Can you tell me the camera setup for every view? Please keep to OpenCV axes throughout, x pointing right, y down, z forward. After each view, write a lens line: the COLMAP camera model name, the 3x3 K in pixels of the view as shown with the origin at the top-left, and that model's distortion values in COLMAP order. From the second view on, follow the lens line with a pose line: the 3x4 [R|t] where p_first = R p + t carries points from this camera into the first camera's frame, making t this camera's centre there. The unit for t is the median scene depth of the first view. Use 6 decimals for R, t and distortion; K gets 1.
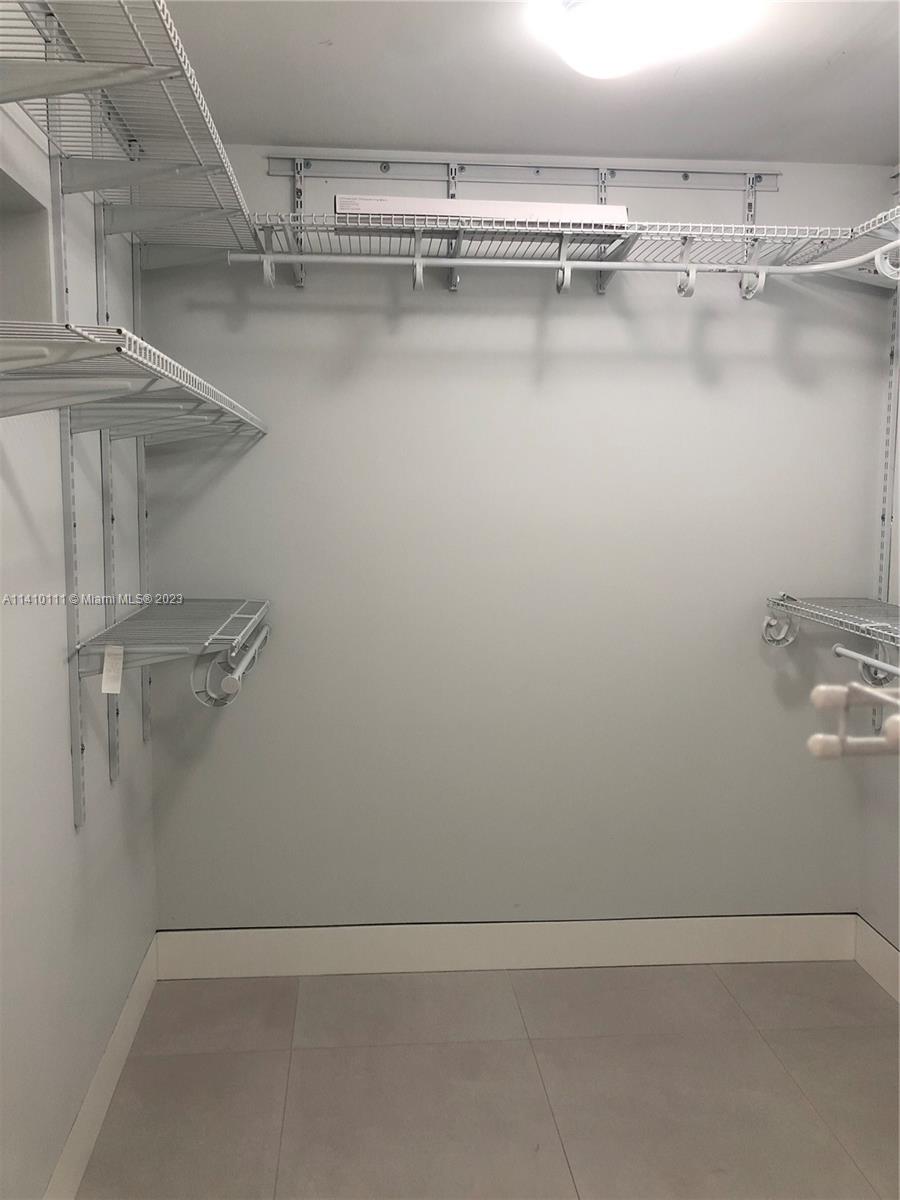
lens RADIAL K [[989.6, 0, 453.2], [0, 989.6, 597.5], [0, 0, 1]] dist [0.041169, -0.042491]
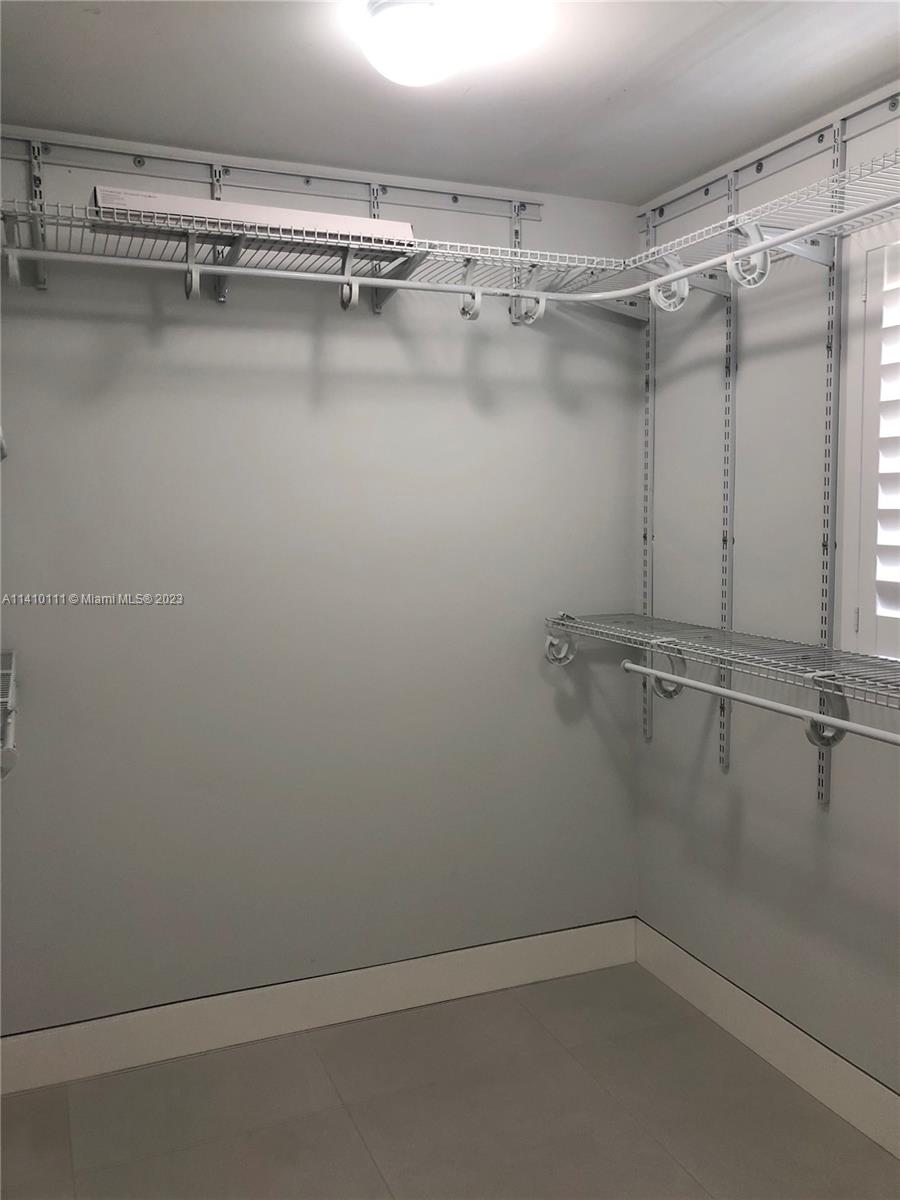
lens RADIAL K [[989.6, 0, 437.8], [0, 989.6, 598.9], [0, 0, 1]] dist [0.041169, -0.042491]
pose [[0.950670, -0.045541, 0.306842, -0.107898], [0.051947, 0.998569, -0.012739, -0.013002], [-0.305823, 0.028050, 0.951675, 0.074078]]
